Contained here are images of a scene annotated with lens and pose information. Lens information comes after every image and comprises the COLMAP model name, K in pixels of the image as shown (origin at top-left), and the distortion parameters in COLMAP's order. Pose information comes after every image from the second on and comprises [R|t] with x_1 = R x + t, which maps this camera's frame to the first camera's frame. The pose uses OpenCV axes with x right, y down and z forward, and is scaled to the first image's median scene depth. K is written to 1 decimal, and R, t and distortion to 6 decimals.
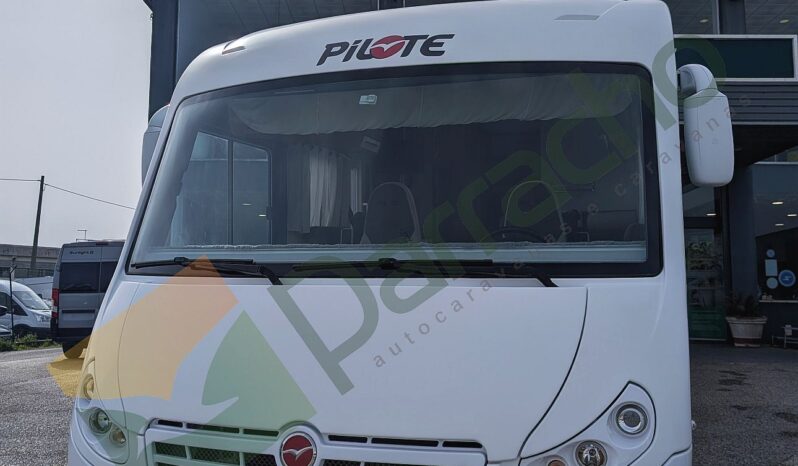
lens RADIAL K [[548.8, 0, 399.0], [0, 548.8, 233.0], [0, 0, 1]] dist [0.032996, 0.000096]
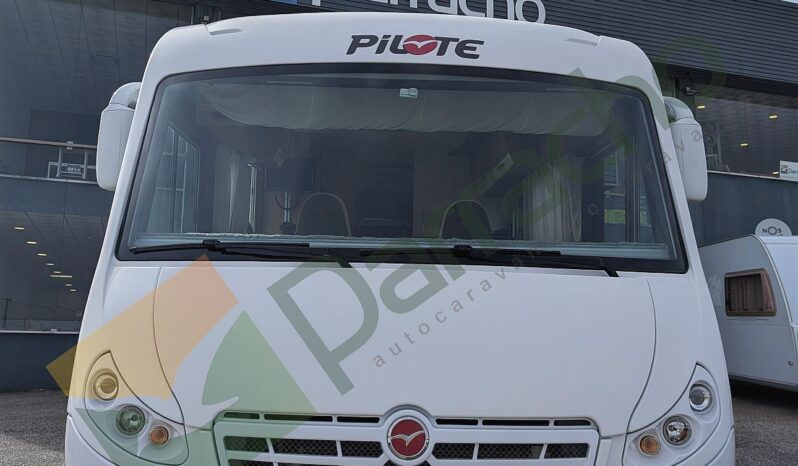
lens RADIAL K [[547.3, 0, 399.0], [0, 547.3, 233.0], [0, 0, 1]] dist [0.032764, 0.000235]
pose [[0.970298, 0.049898, 0.236713, -0.286154], [-0.039705, 0.998075, -0.047635, 0.058180], [-0.238634, 0.036822, 0.970411, 0.043147]]
